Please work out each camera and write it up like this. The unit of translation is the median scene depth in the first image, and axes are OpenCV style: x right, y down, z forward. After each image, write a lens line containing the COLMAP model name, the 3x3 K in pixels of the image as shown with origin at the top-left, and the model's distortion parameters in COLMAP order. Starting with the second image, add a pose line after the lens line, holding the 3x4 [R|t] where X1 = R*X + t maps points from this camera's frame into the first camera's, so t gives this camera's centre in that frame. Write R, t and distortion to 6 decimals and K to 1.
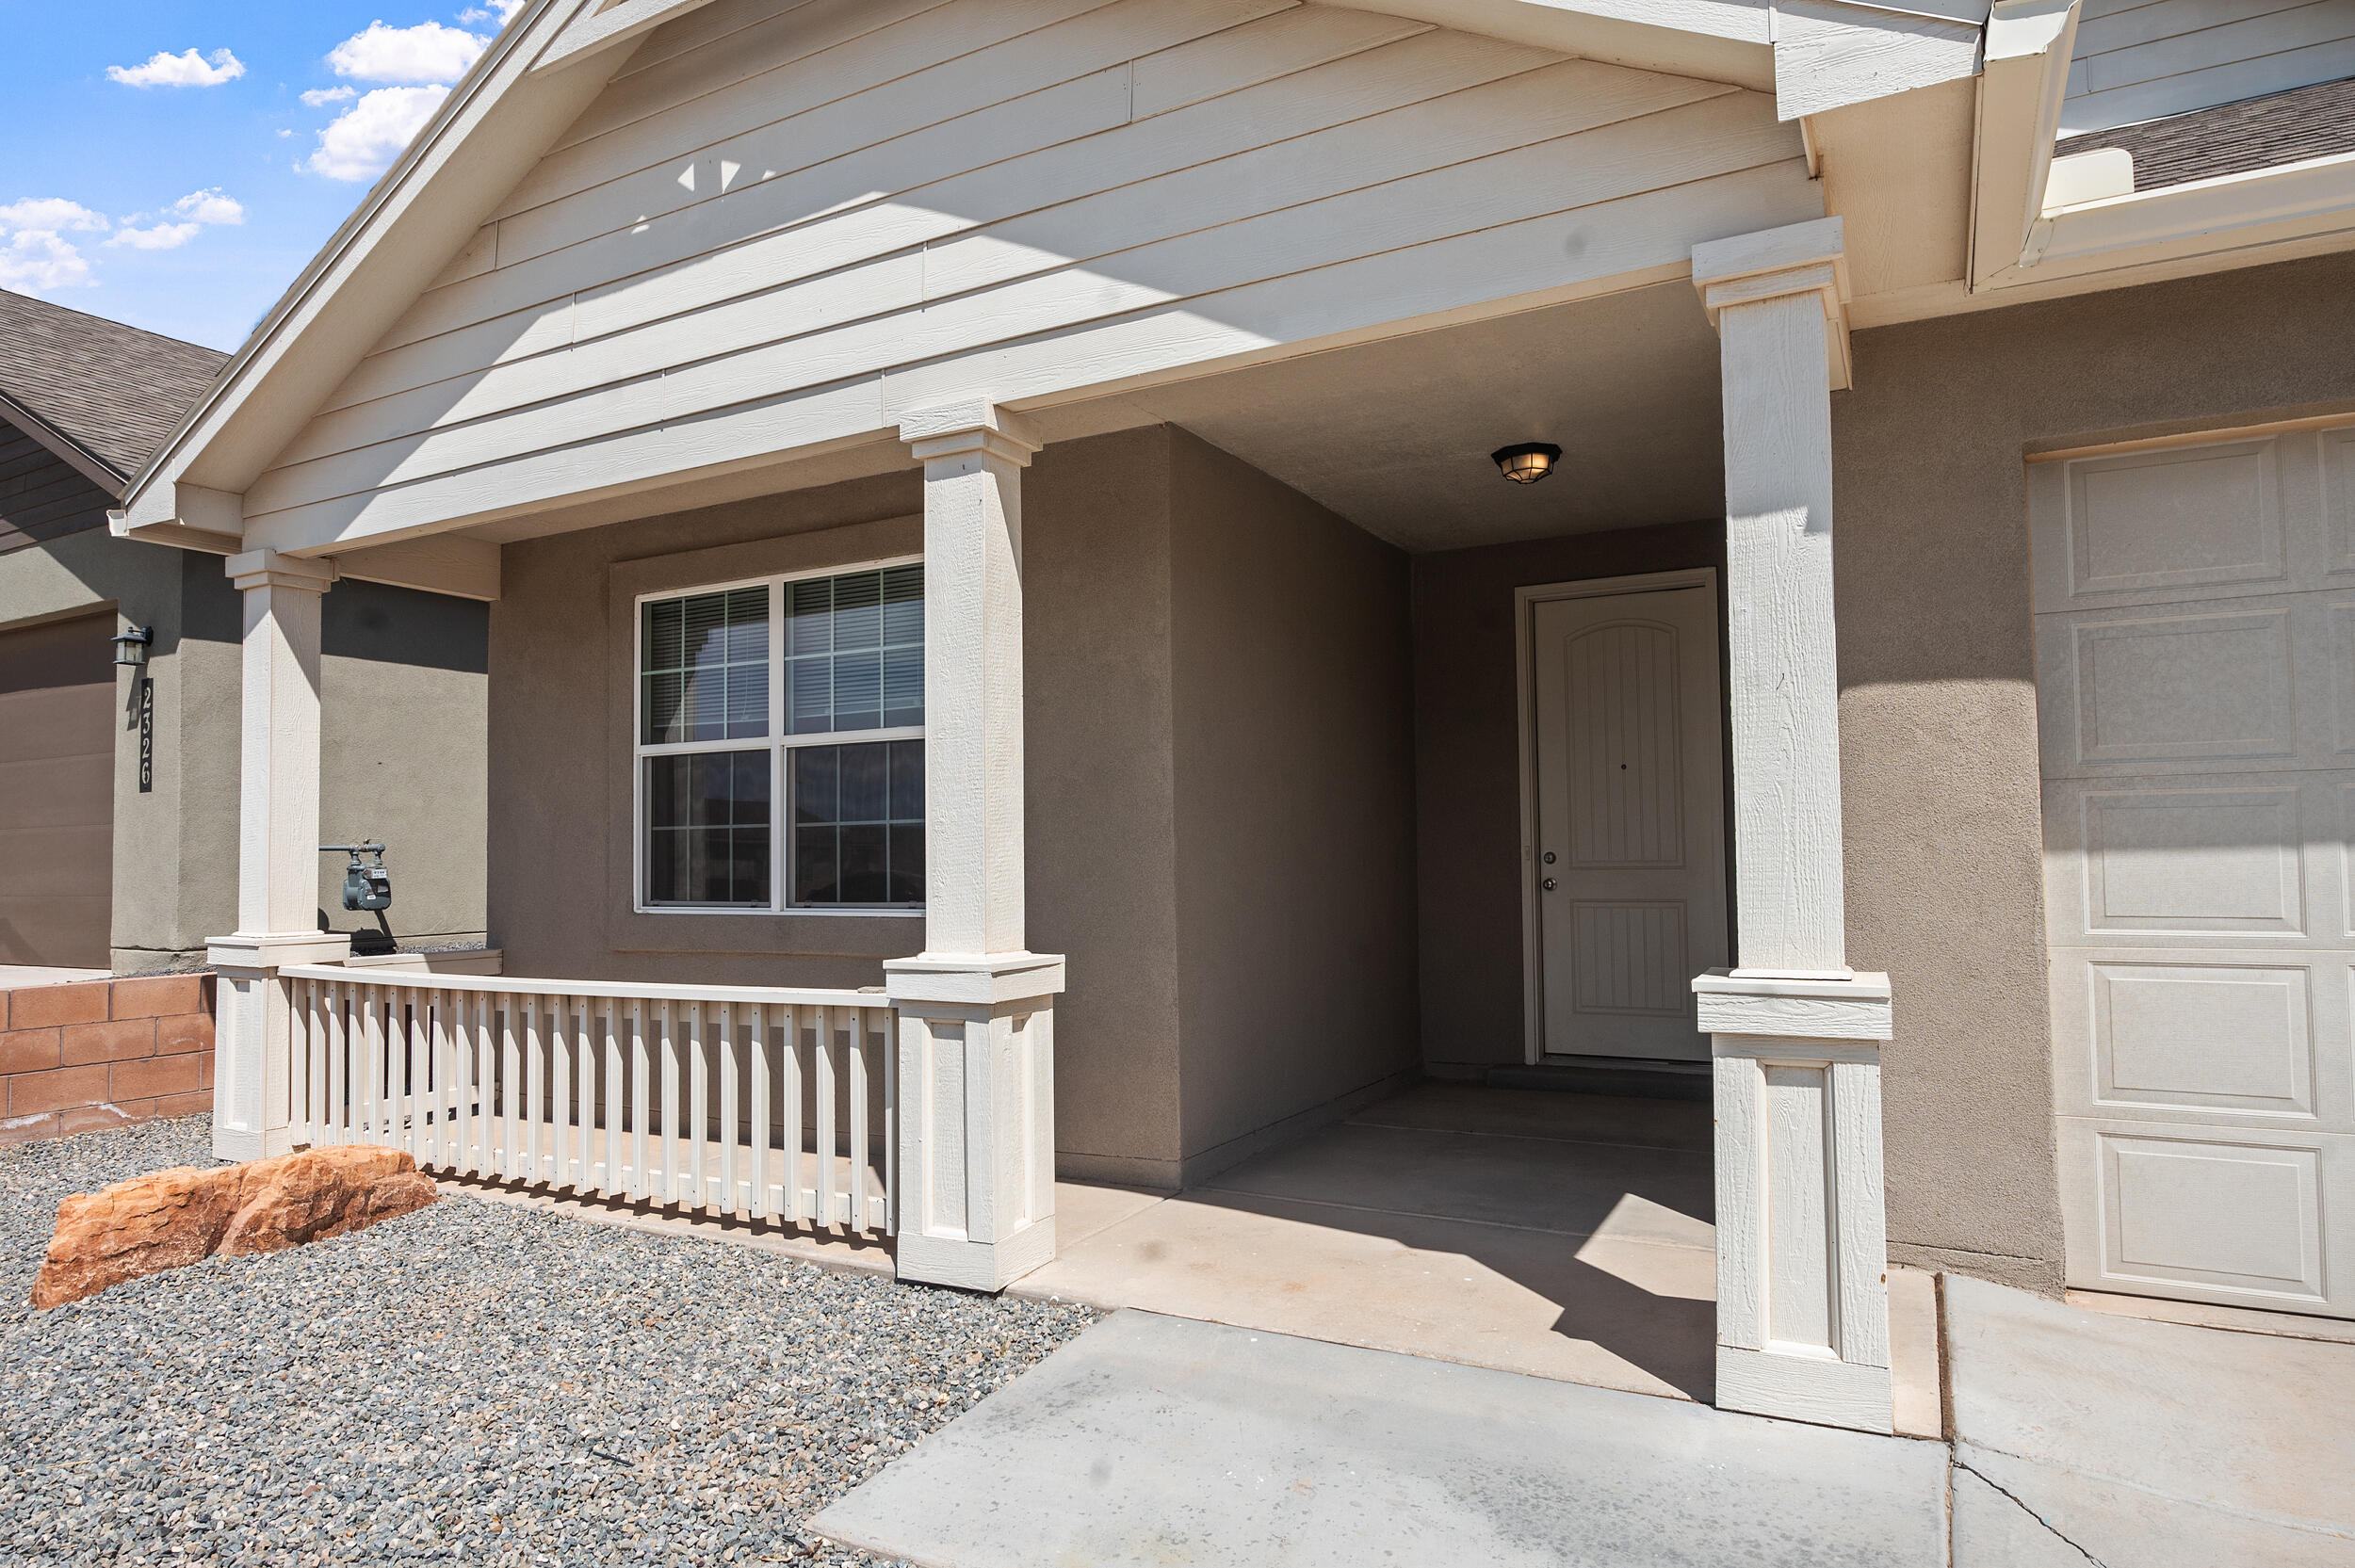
lens RADIAL K [[1382.9, 0, 1185.3], [0, 1382.9, 791.7], [0, 0, 1]] dist [-0.002509, -0.000881]
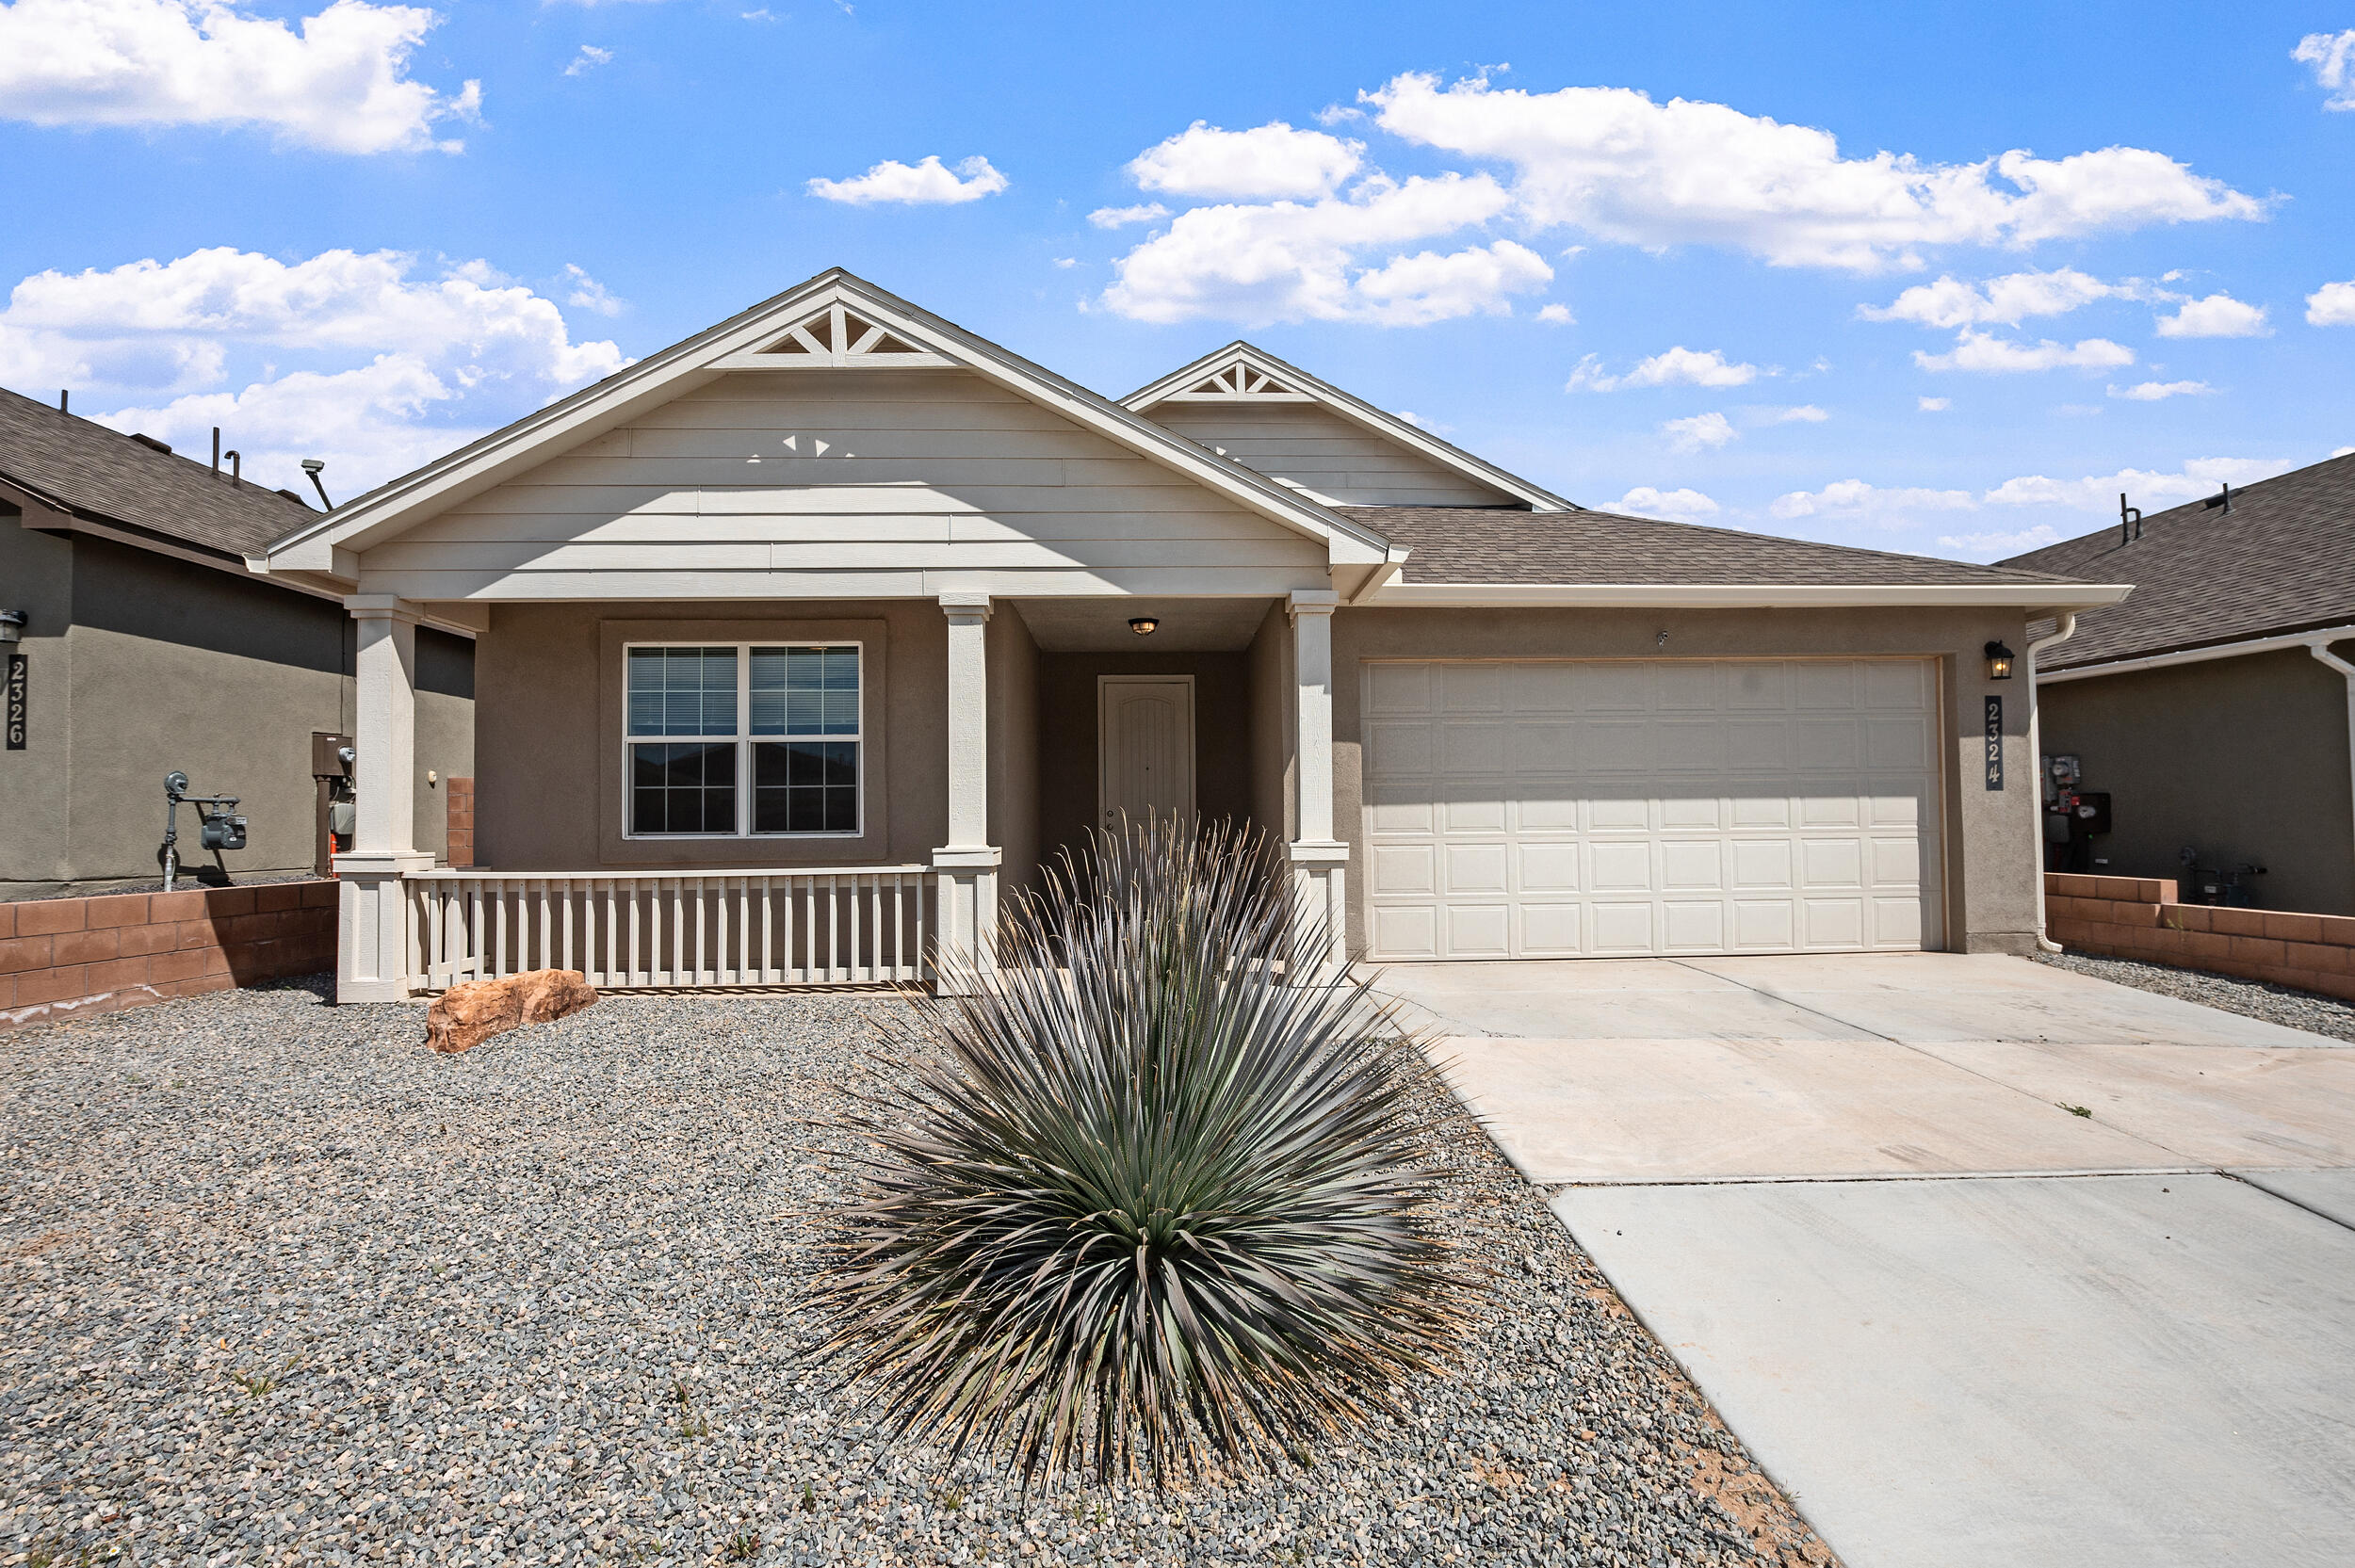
lens RADIAL K [[1037.9, 0, 1185.0], [0, 1037.9, 792.3], [0, 0, 1]] dist [-0.004901, -0.000713]
pose [[0.862279, 0.020750, 0.506008, -0.552234], [-0.024698, 0.999694, 0.001094, 0.018424], [-0.505831, -0.013441, 0.862528, -0.461870]]
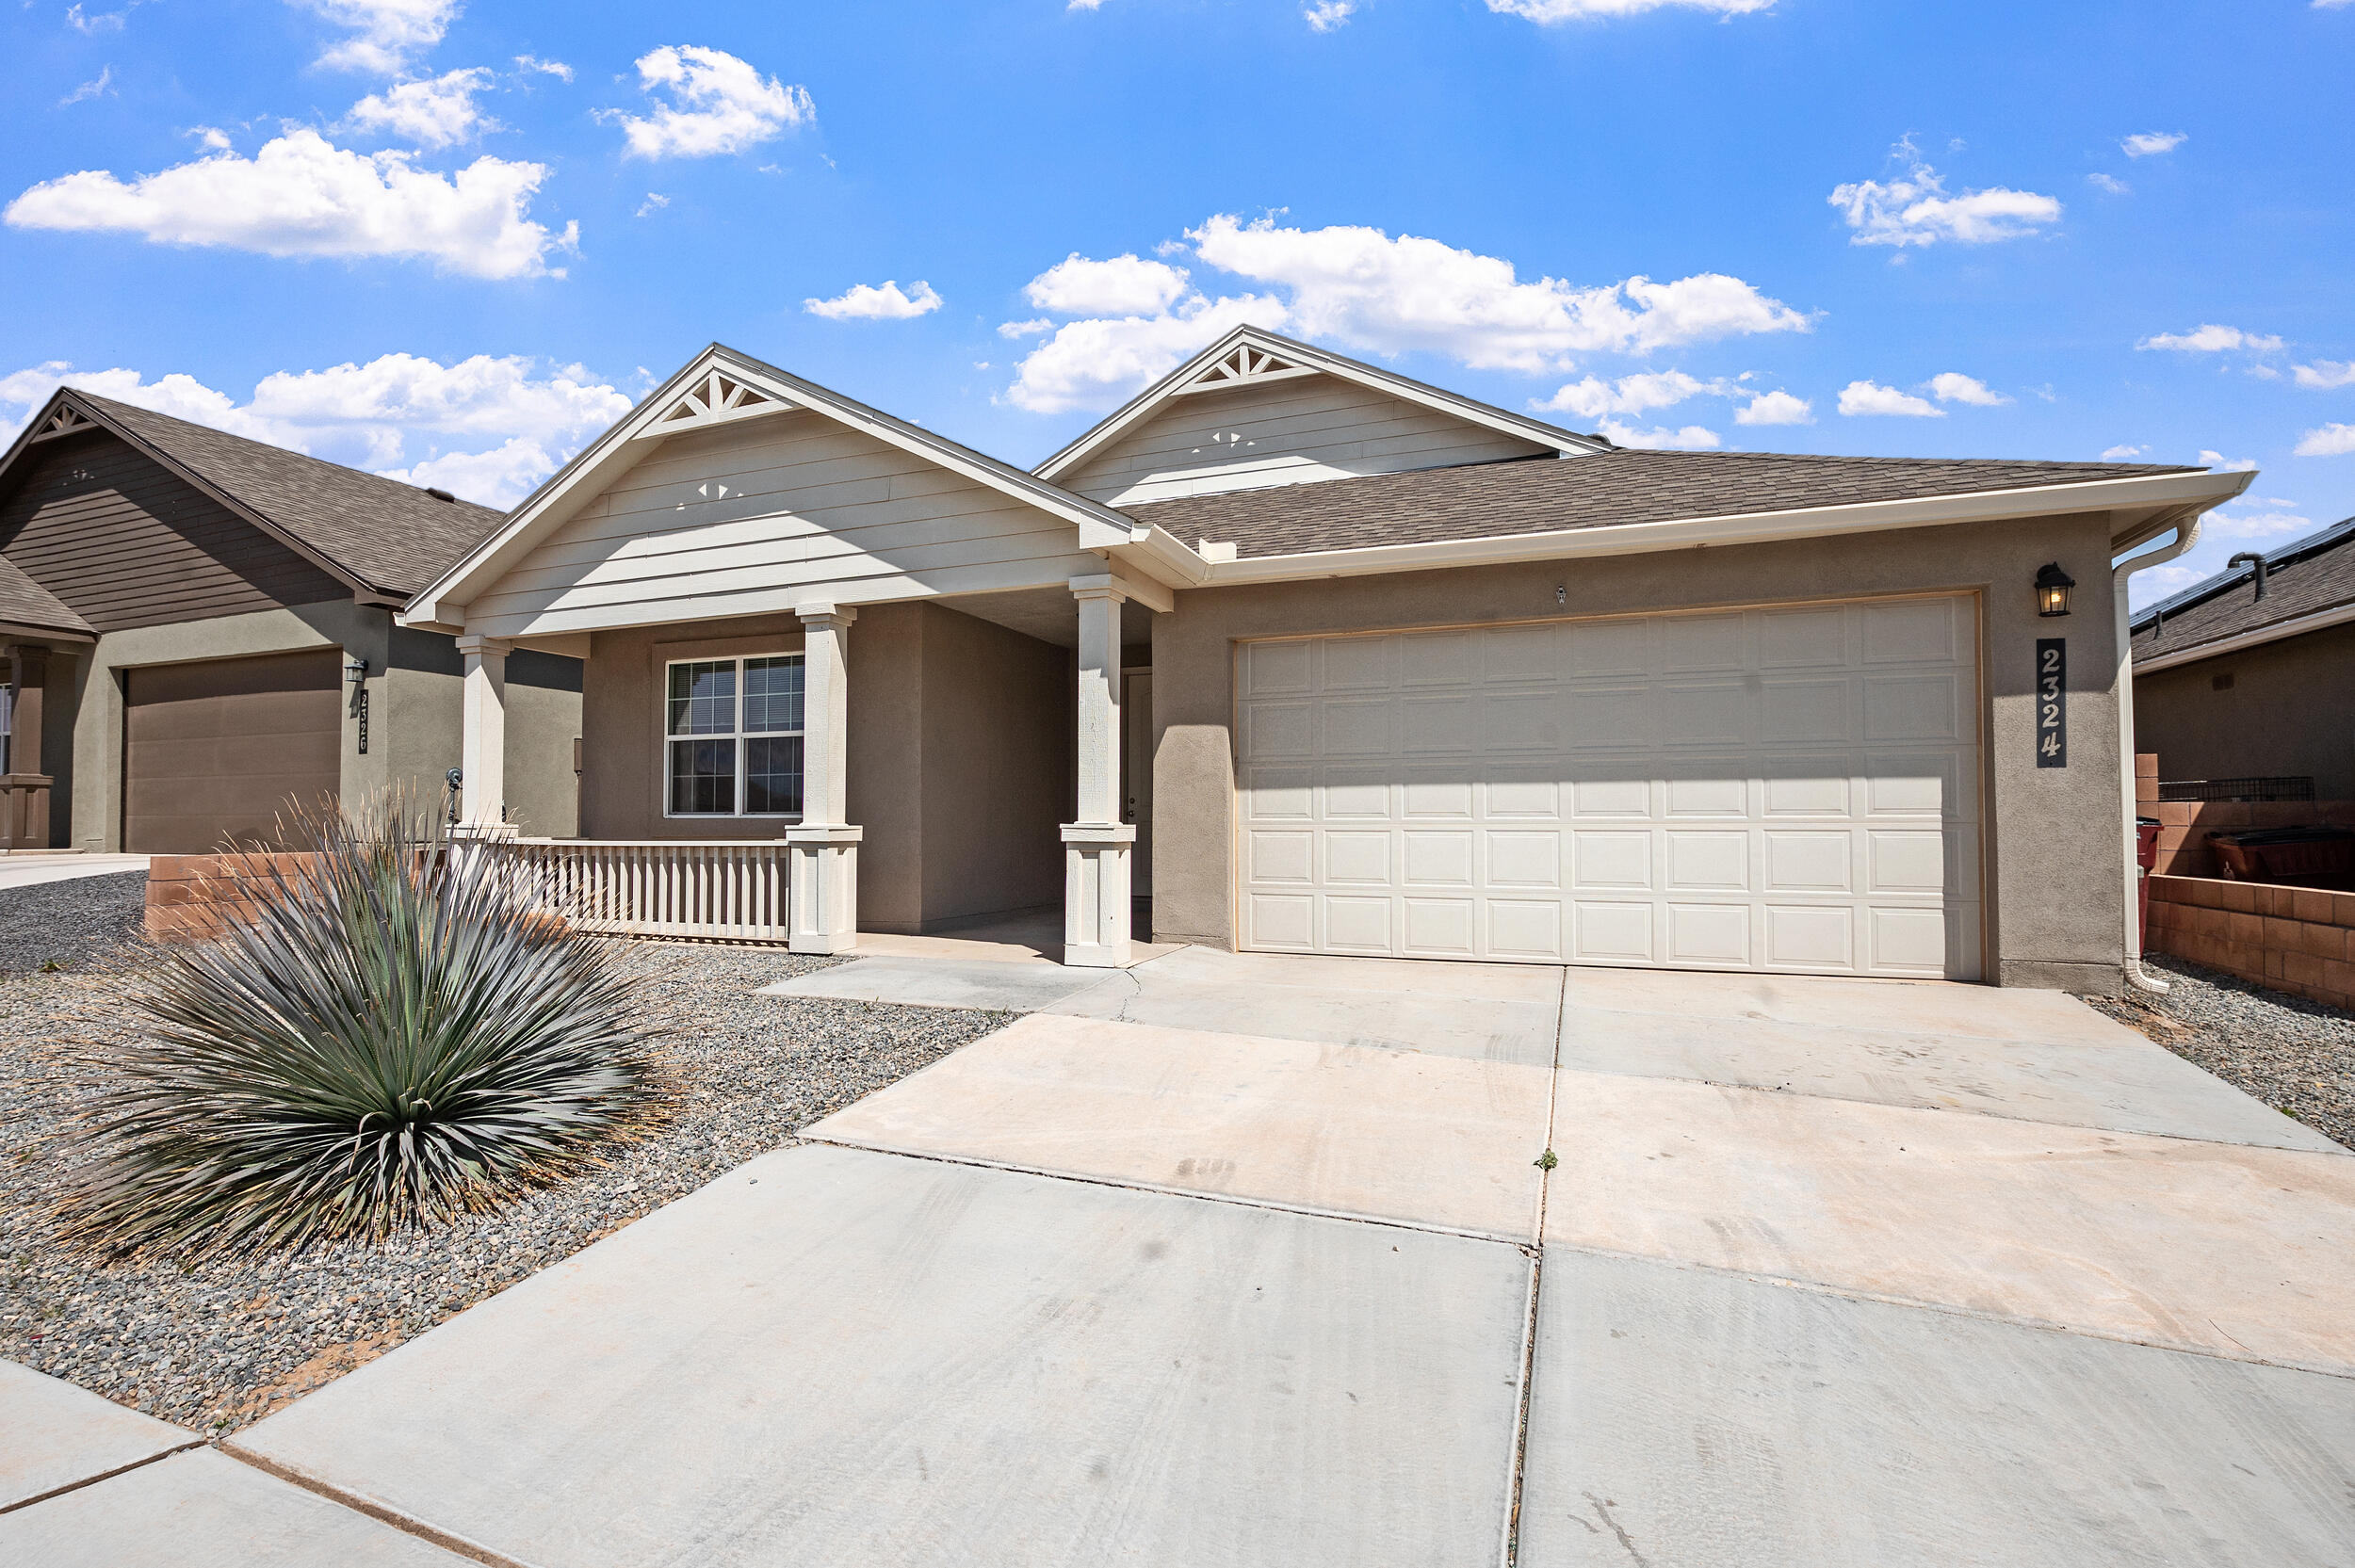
lens RADIAL K [[1037.9, 0, 1185.0], [0, 1037.9, 792.3], [0, 0, 1]] dist [-0.004901, -0.000713]
pose [[0.991530, 0.017388, 0.128710, 0.202099], [-0.019374, 0.999712, 0.014197, 0.016904], [-0.128426, -0.016570, 0.991581, -0.749984]]
